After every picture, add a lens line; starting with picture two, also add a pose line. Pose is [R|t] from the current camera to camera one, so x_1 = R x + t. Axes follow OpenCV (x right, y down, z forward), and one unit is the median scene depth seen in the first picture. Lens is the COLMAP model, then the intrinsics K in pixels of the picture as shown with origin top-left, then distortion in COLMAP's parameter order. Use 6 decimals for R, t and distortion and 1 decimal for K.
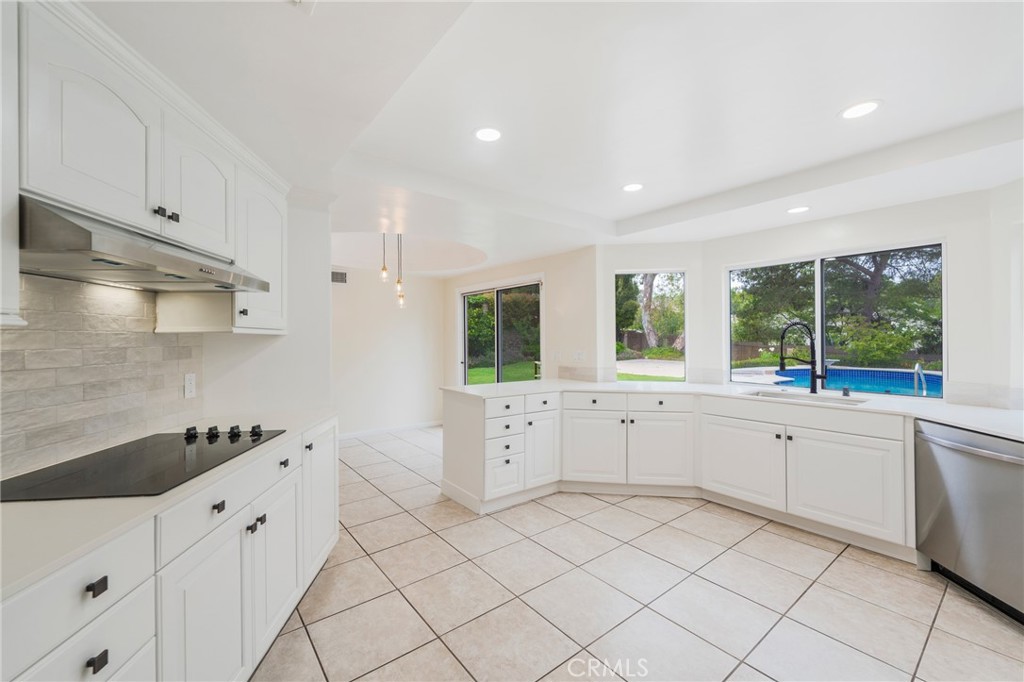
lens RADIAL K [[415.4, 0, 512.0], [0, 415.4, 343.7], [0, 0, 1]] dist [-0.001971, -0.000439]
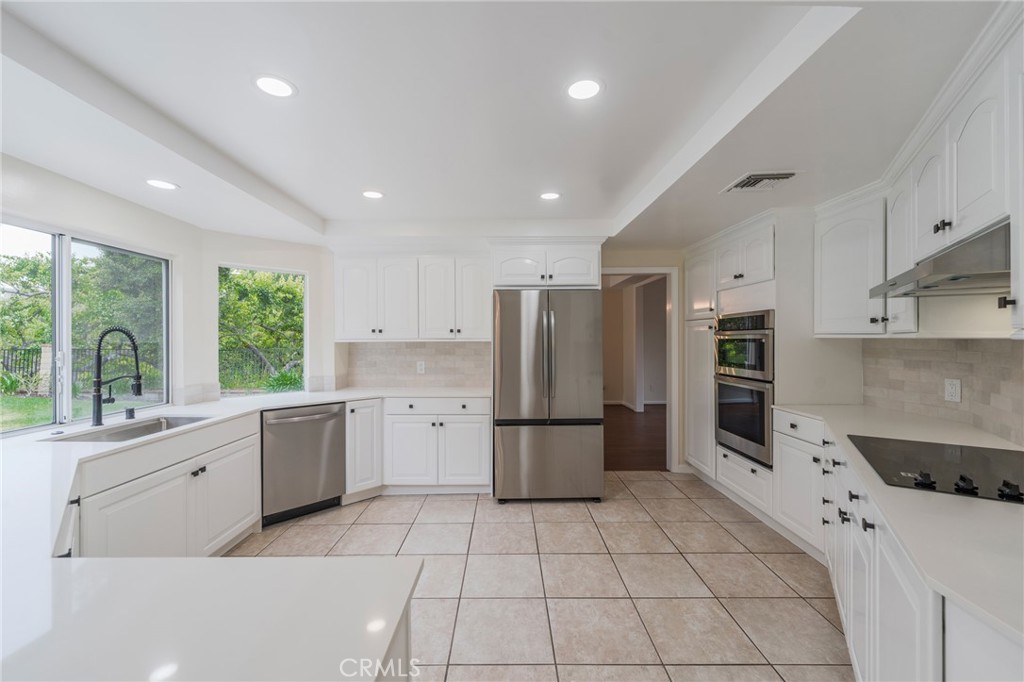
lens RADIAL K [[415.4, 0, 506.1], [0, 415.4, 337.7], [0, 0, 1]] dist [-0.001971, -0.000439]
pose [[-0.786960, 0.010857, 0.616908, -0.304575], [0.015005, 0.999886, 0.001545, -0.025856], [-0.616821, 0.010473, -0.787034, 1.227018]]
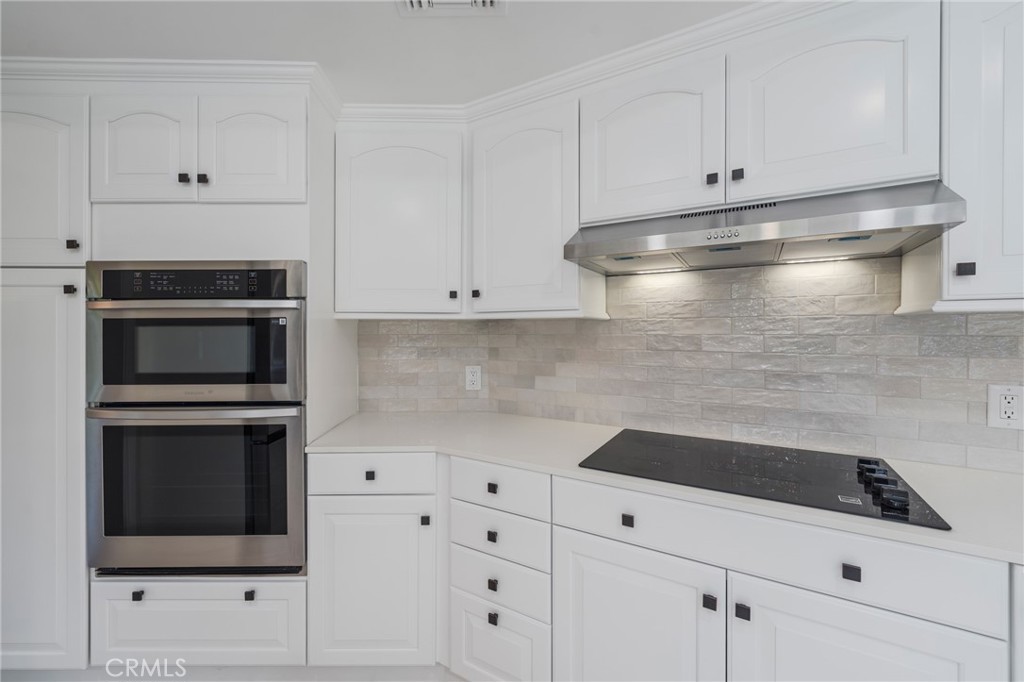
lens RADIAL K [[415.4, 0, 489.1], [0, 415.4, 331.2], [0, 0, 1]] dist [-0.001971, -0.000439]
pose [[-0.610559, 0.010375, -0.791903, 0.064463], [-0.002658, 0.999882, 0.015149, -0.004935], [0.791966, 0.011354, -0.610459, 0.559898]]
